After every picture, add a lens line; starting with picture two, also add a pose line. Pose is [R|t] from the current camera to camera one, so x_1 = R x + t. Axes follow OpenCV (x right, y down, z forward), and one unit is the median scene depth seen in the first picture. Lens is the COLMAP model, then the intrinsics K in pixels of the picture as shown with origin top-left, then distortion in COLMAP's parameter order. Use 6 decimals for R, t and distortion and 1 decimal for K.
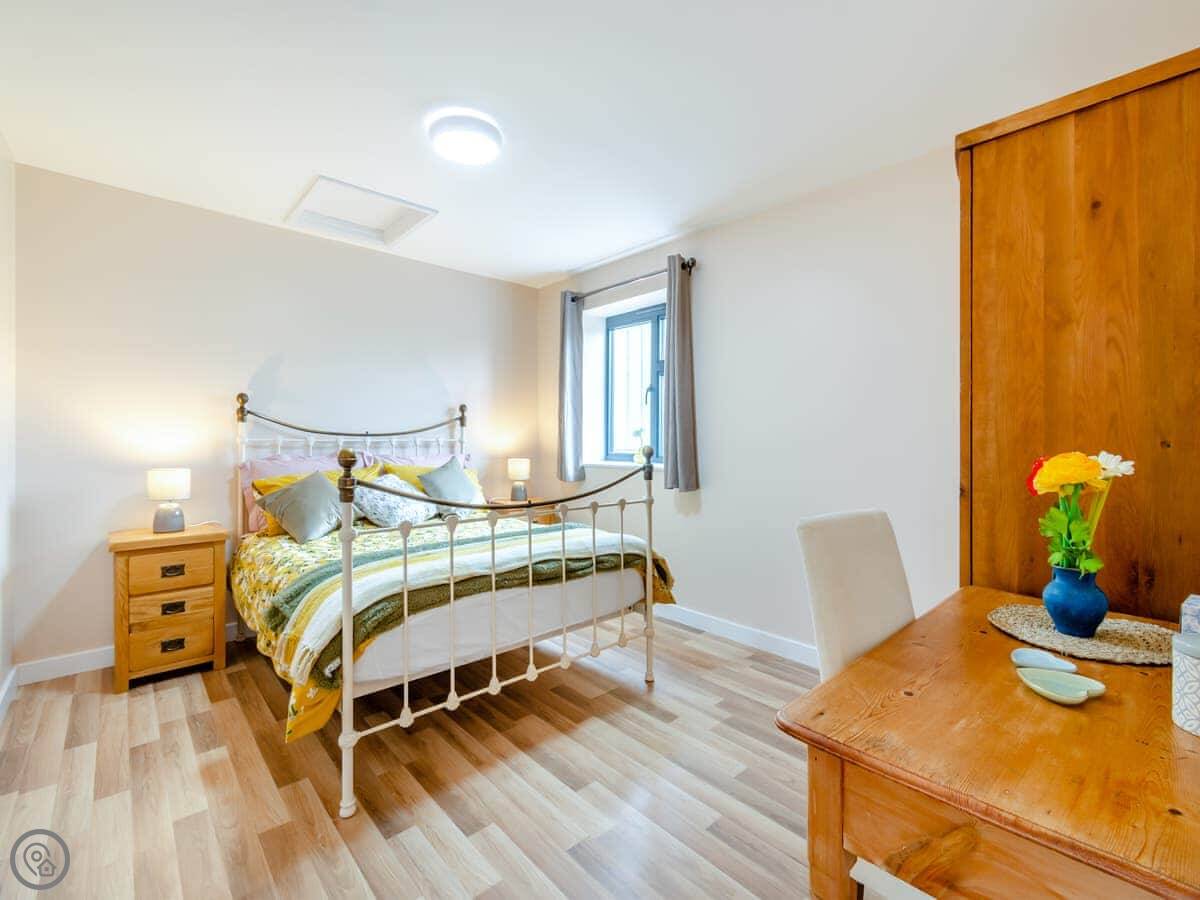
lens RADIAL K [[528.5, 0, 582.0], [0, 528.5, 448.5], [0, 0, 1]] dist [0.004015, -0.002624]
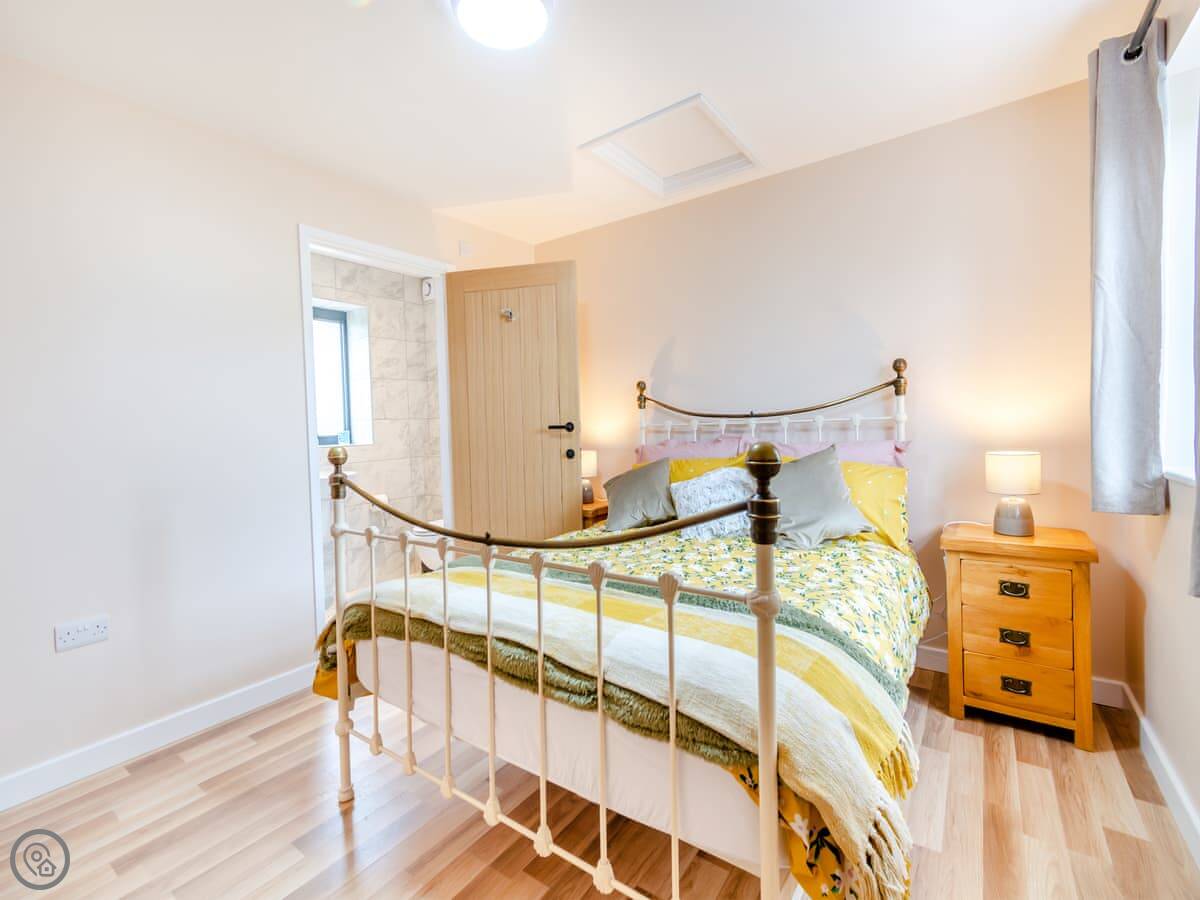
lens RADIAL K [[528.5, 0, 600.9], [0, 528.5, 438.1], [0, 0, 1]] dist [0.004015, -0.002624]
pose [[0.234351, 0.015232, -0.972033, 0.362754], [0.019859, 0.999594, 0.020452, -0.015038], [0.971949, -0.024096, 0.233953, 0.678089]]
